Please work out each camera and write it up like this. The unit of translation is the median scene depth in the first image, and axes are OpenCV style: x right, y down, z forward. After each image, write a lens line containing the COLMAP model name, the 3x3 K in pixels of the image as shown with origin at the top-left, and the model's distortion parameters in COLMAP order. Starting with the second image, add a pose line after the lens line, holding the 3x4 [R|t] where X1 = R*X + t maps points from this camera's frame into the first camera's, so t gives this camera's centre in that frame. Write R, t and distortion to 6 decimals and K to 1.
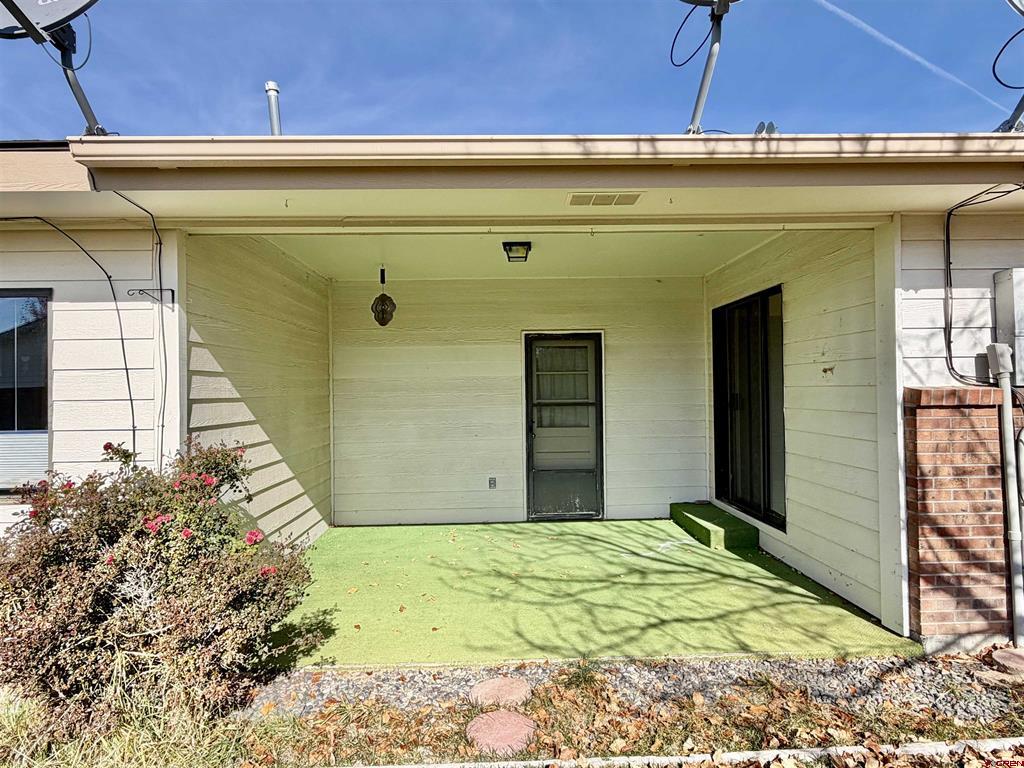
lens RADIAL K [[576.0, 0, 512.0], [0, 576.0, 384.0], [0, 0, 1]] dist [-0.000933, 0.000582]
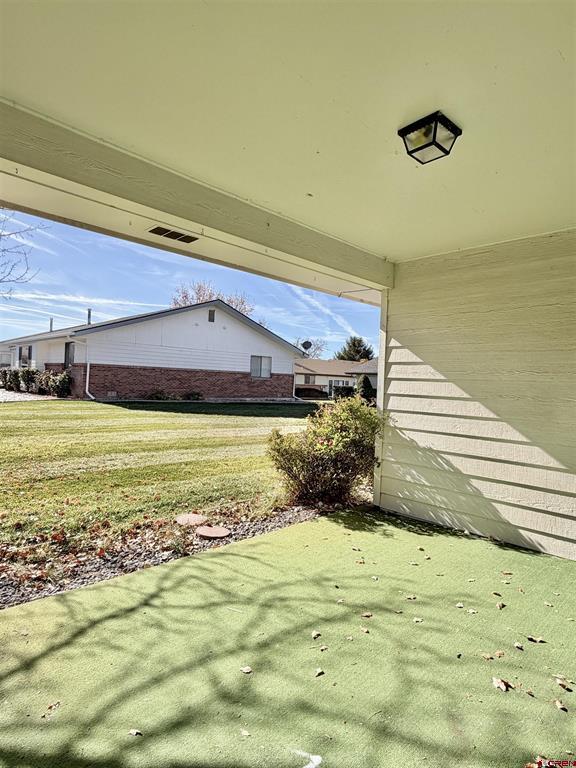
lens RADIAL K [[432.0, 0, 288.0], [0, 432.0, 384.0], [0, 0, 1]] dist [-0.000933, 0.000582]
pose [[-0.729797, -0.012637, -0.683547, 0.579061], [-0.020579, 0.999782, 0.003488, 0.044224], [0.683354, 0.016612, -0.729899, 1.663004]]
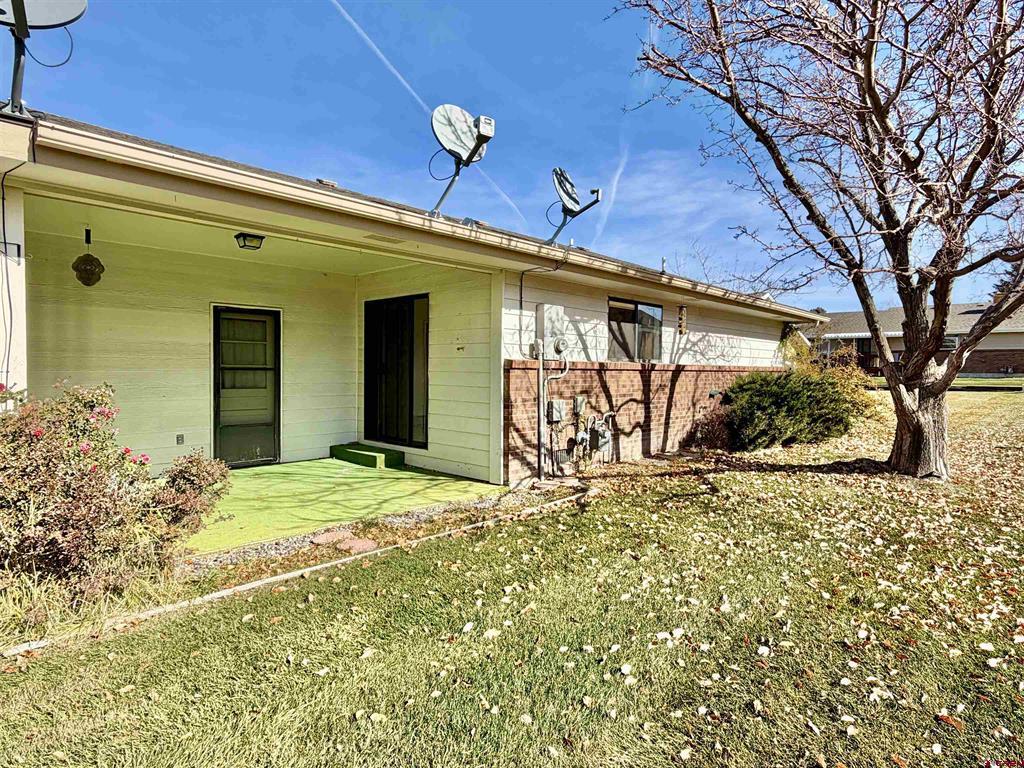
lens RADIAL K [[576.0, 0, 512.0], [0, 576.0, 384.0], [0, 0, 1]] dist [-0.000933, 0.000582]
pose [[0.707748, 0.002249, 0.706461, -0.620913], [-0.027241, 0.999338, 0.024109, 0.039817], [-0.705939, -0.036308, 0.707341, -0.371340]]
